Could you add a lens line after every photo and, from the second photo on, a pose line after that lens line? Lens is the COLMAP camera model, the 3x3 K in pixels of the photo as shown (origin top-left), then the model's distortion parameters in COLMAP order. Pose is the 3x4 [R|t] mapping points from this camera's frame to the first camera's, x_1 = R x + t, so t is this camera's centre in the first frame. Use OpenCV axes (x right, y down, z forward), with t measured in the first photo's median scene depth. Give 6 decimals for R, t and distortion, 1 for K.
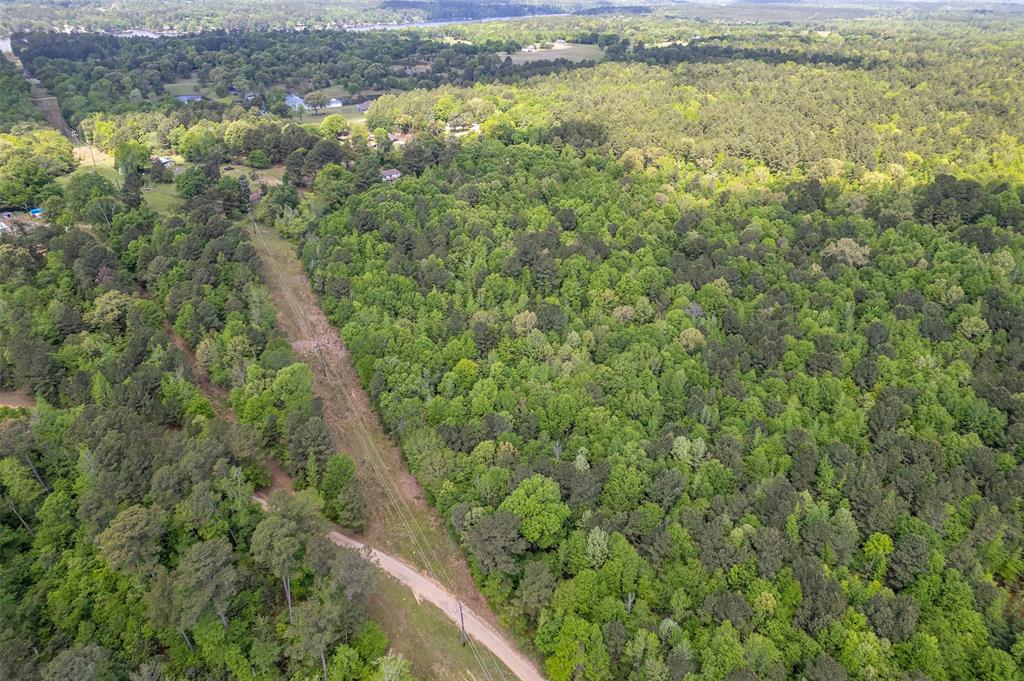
lens RADIAL K [[656.5, 0, 511.9], [0, 656.5, 340.6], [0, 0, 1]] dist [-0.040463, 0.027084]
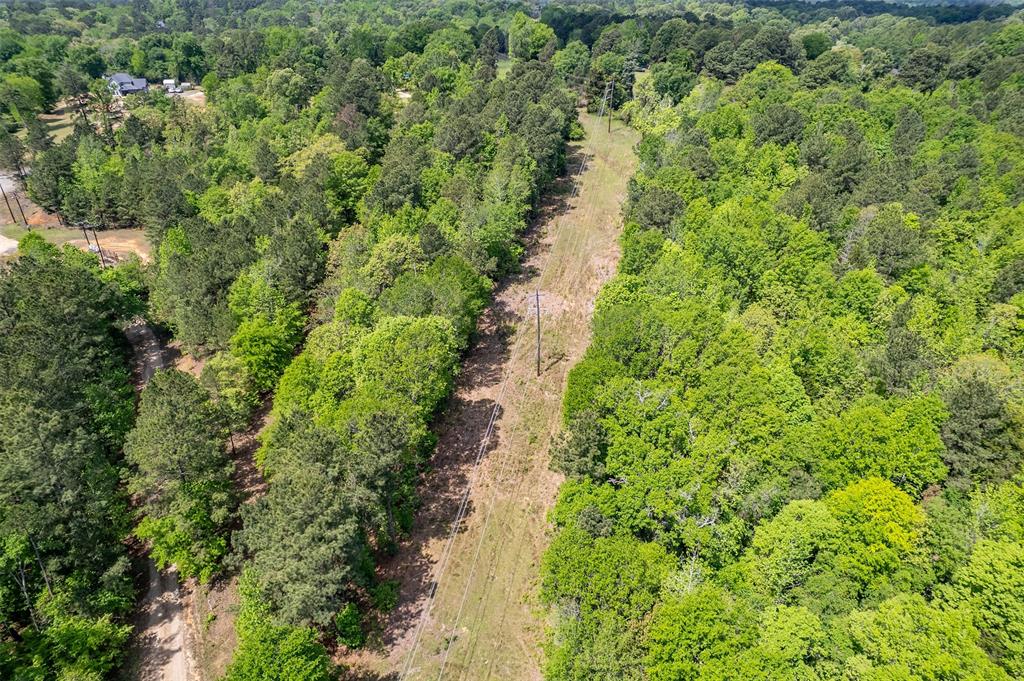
lens RADIAL K [[656.5, 0, 511.7], [0, 656.5, 341.4], [0, 0, 1]] dist [-0.040463, 0.027084]
pose [[0.757427, 0.326499, -0.565423, -0.045122], [-0.333397, 0.937986, 0.095022, -0.001514], [0.561384, 0.116538, 0.819309, 0.552802]]
